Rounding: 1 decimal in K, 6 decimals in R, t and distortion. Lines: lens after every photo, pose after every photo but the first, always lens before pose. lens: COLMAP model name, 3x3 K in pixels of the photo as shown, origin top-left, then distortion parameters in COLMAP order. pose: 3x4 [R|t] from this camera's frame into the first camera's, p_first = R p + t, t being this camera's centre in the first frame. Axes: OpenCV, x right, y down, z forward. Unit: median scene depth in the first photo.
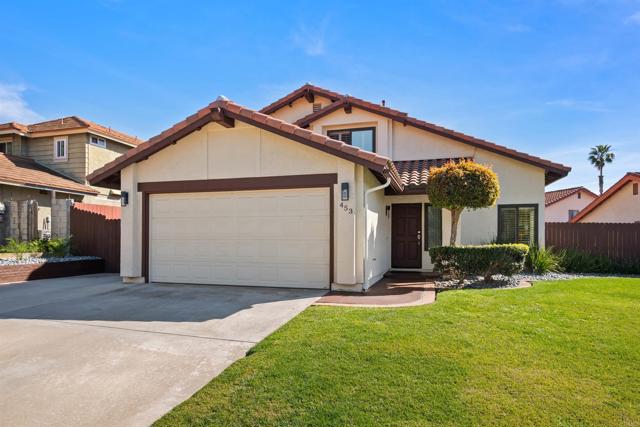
lens RADIAL K [[377.9, 0, 325.0], [0, 377.9, 239.8], [0, 0, 1]] dist [-0.013861, 0.001135]
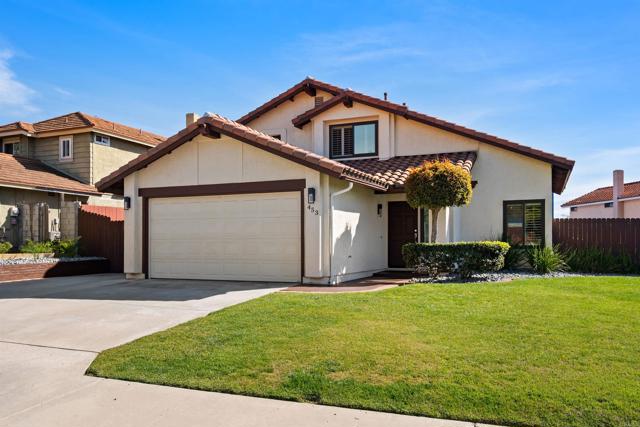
lens RADIAL K [[502.4, 0, 329.3], [0, 502.4, 238.7], [0, 0, 1]] dist [-0.011025, -0.012941]
pose [[0.993748, -0.007360, -0.111401, 0.180125], [0.006613, 0.999953, -0.007072, 0.008570], [0.111448, 0.006291, 0.993750, -0.325004]]
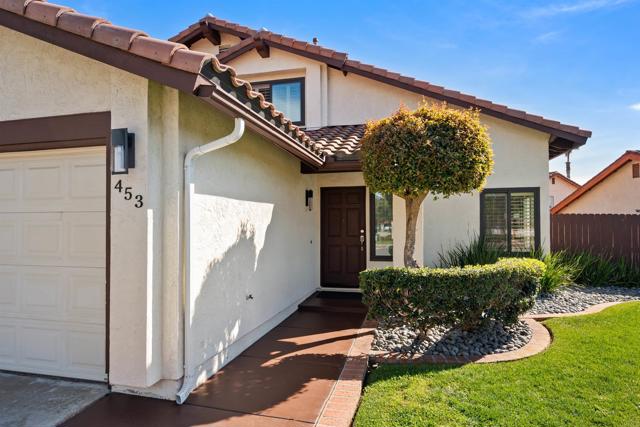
lens RADIAL K [[361.7, 0, 324.8], [0, 361.7, 218.6], [0, 0, 1]] dist [-0.007629, 0.000058]
pose [[0.998552, -0.005593, 0.053510, 0.159760], [0.006591, 0.999807, -0.018489, -0.032575], [-0.053397, 0.018815, 0.998396, 0.404925]]
